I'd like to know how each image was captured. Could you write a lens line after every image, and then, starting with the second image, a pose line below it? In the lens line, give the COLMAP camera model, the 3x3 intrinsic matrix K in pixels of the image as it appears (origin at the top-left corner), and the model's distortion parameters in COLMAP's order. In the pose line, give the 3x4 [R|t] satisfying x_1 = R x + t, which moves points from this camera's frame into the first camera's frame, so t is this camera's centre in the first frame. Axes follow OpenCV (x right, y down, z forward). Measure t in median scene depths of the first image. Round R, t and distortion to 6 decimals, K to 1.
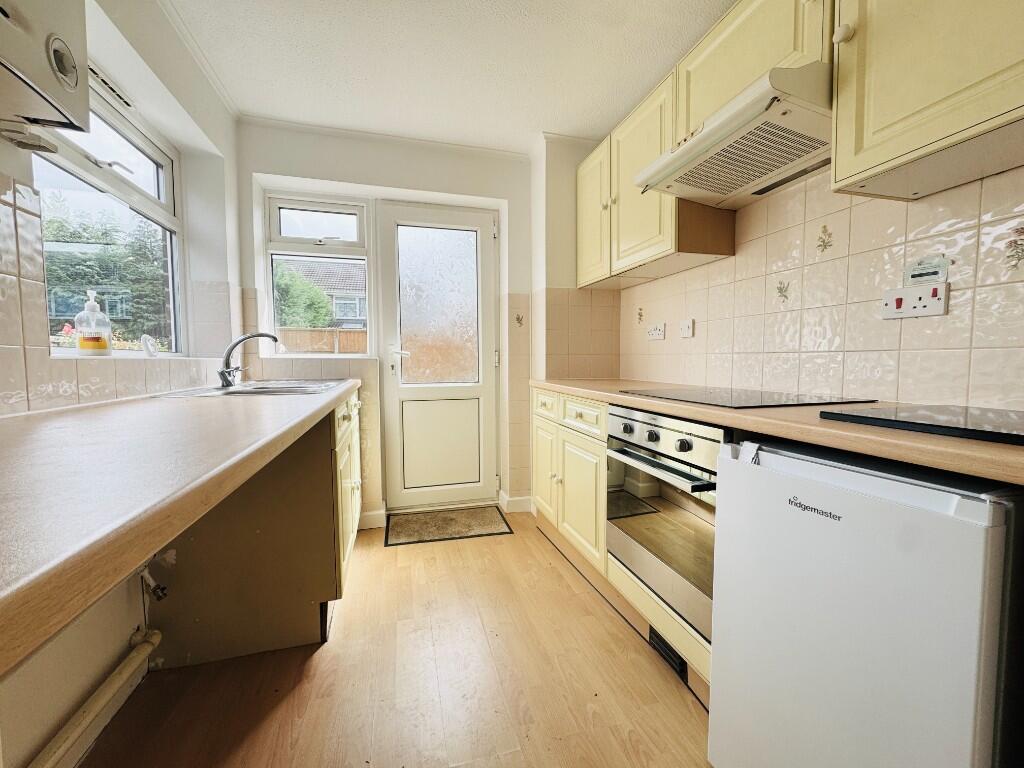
lens RADIAL K [[408.5, 0, 512.0], [0, 408.5, 384.0], [0, 0, 1]] dist [-0.001831, -0.000299]
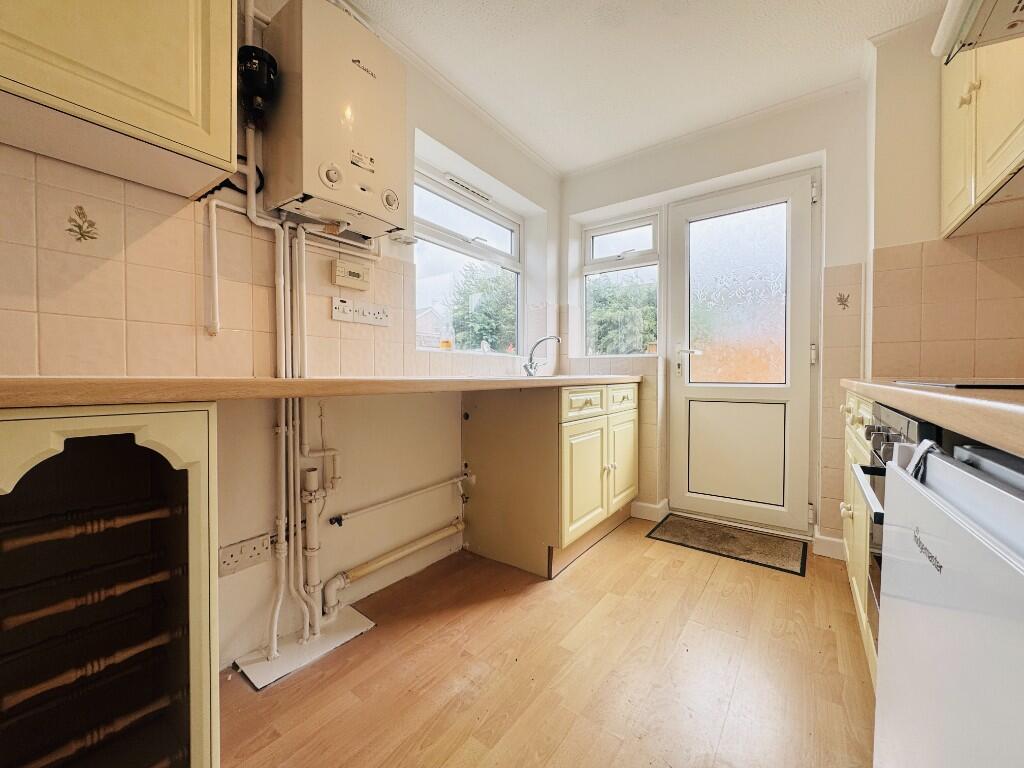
lens RADIAL K [[408.5, 0, 512.0], [0, 408.5, 384.0], [0, 0, 1]] dist [-0.001831, -0.000299]
pose [[0.610948, 0.019036, -0.791442, 0.258598], [-0.048355, 0.998742, -0.013305, 0.038202], [0.790192, 0.046399, 0.611100, 0.075144]]
